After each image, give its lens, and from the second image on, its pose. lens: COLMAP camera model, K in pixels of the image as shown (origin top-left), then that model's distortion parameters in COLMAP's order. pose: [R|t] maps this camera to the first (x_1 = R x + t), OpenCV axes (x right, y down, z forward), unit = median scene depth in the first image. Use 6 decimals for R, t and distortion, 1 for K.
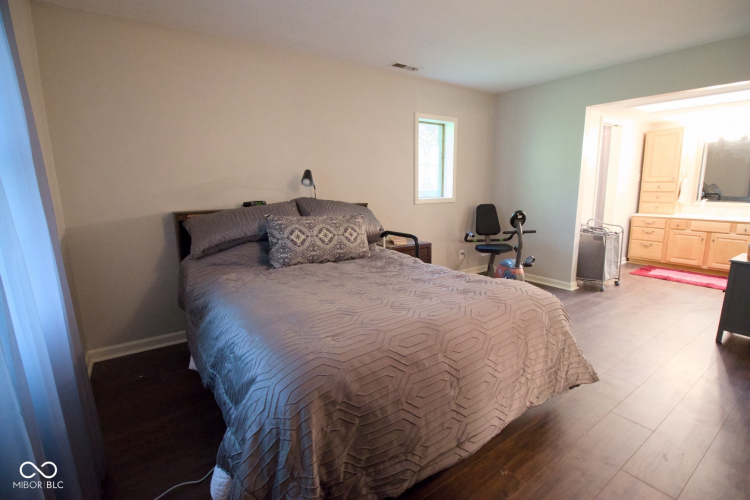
lens RADIAL K [[349.7, 0, 378.6], [0, 349.7, 249.7], [0, 0, 1]] dist [-0.019147, -0.000460]
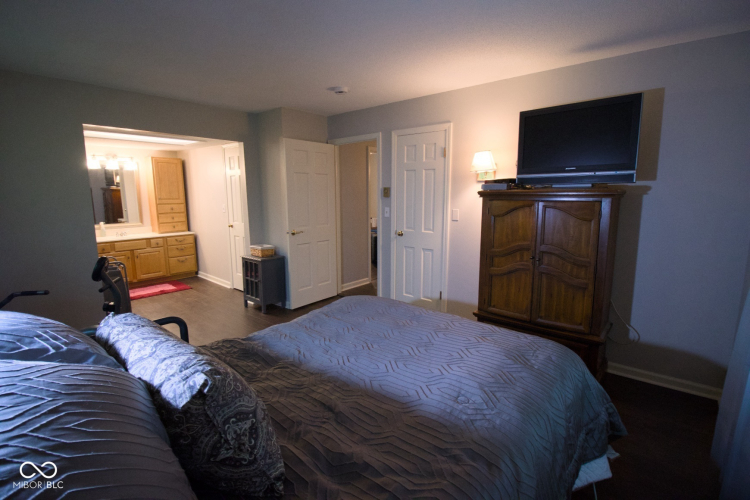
lens RADIAL K [[349.7, 0, 378.6], [0, 349.7, 249.7], [0, 0, 1]] dist [-0.019147, -0.000460]
pose [[-0.266725, -0.141864, 0.953274, -0.337225], [0.184430, 0.963315, 0.194962, -0.123589], [-0.945962, 0.227814, -0.230776, 0.487254]]
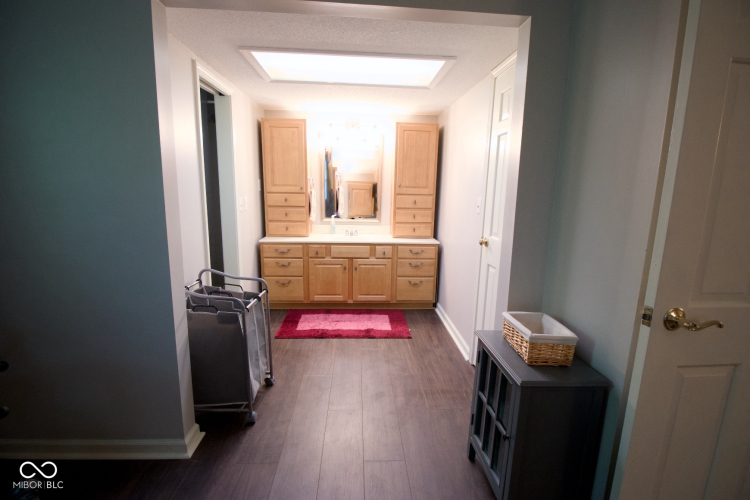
lens RADIAL K [[349.7, 0, 378.6], [0, 349.7, 249.7], [0, 0, 1]] dist [-0.019147, -0.000460]
pose [[0.516439, -0.121230, 0.847699, 0.317199], [0.129801, 0.989572, 0.062441, -0.110755], [-0.846429, 0.077785, 0.526790, 0.516472]]
